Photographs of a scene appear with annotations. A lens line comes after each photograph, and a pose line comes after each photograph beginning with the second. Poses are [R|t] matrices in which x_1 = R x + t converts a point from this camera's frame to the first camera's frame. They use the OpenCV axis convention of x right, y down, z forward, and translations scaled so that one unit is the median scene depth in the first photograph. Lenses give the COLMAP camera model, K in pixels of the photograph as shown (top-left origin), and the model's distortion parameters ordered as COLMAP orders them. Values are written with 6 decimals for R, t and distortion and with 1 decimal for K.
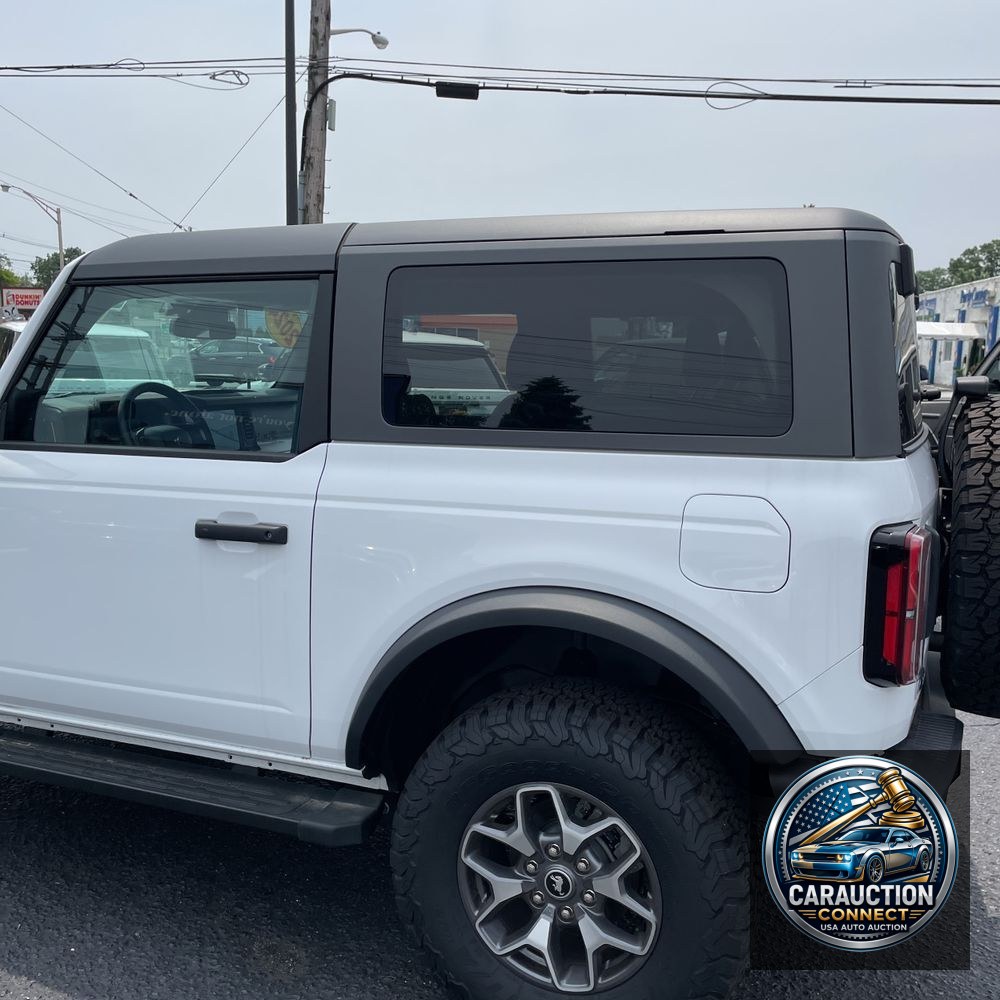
lens RADIAL K [[1030.2, 0, 499.5], [0, 1030.2, 493.7], [0, 0, 1]] dist [0.034114, 0.000000]
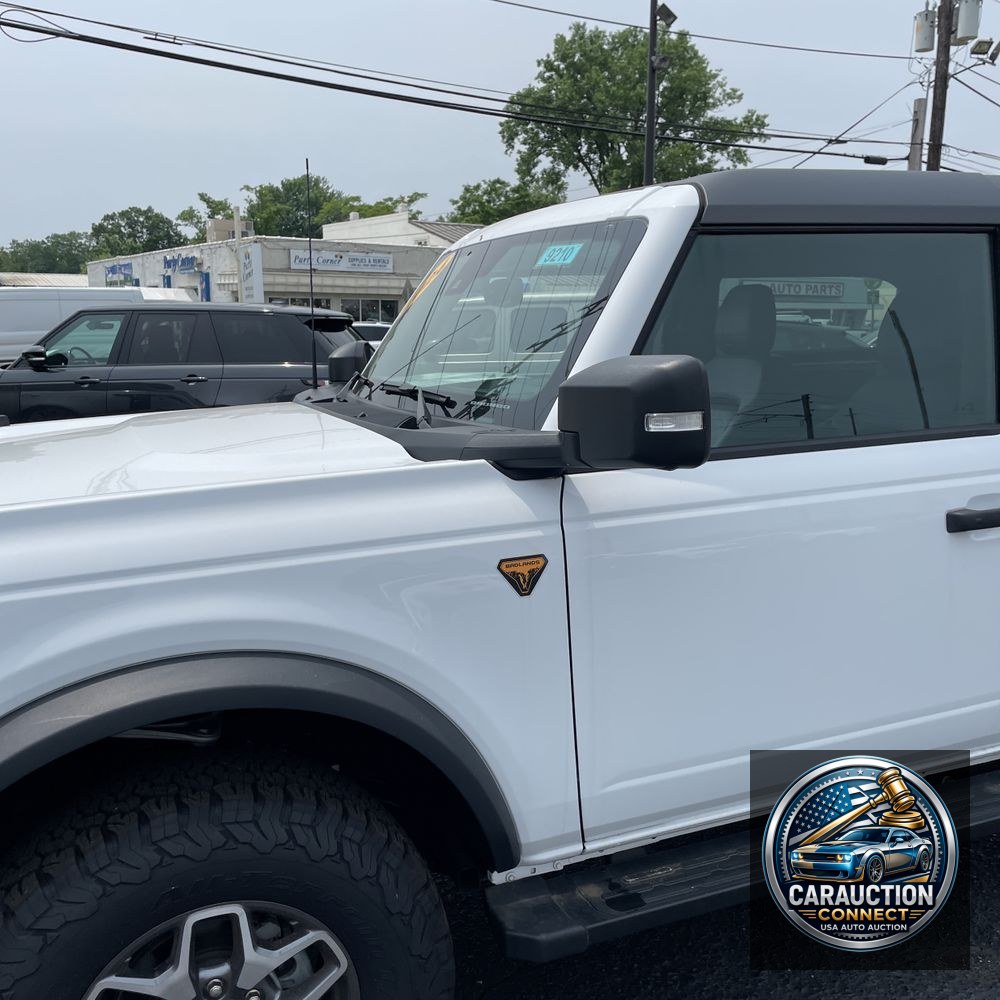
lens RADIAL K [[1030.2, 0, 504.4], [0, 1030.2, 499.4], [0, 0, 1]] dist [0.034114, 0.000000]
pose [[0.702964, -0.141399, 0.697028, -0.158851], [0.114658, 0.989749, 0.085146, -0.013974], [-0.701922, 0.020065, 0.711971, 0.088770]]
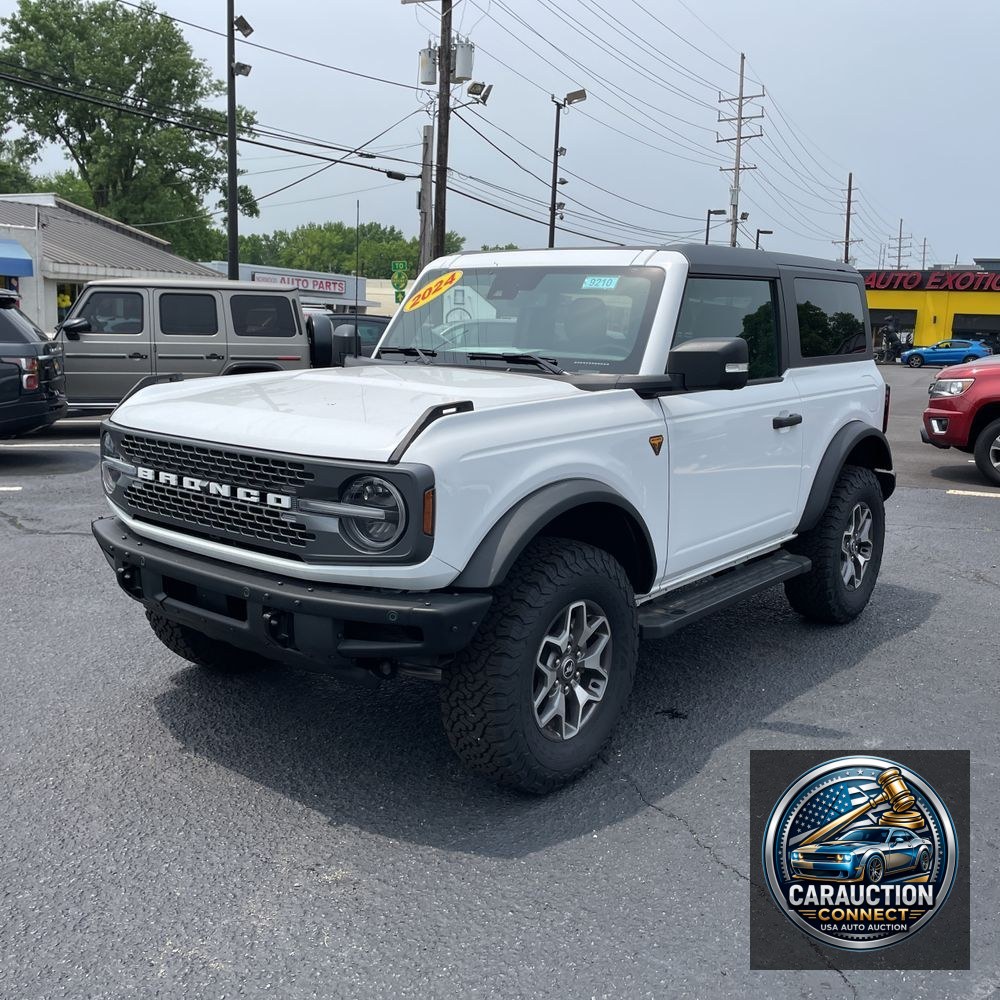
lens RADIAL K [[1030.2, 0, 493.7], [0, 1030.2, 501.7], [0, 0, 1]] dist [0.034114, 0.000000]
pose [[0.292633, -0.175549, 0.939972, -0.291288], [0.107312, 0.982823, 0.150144, -0.020931], [-0.950184, 0.056934, 0.306445, 0.127560]]
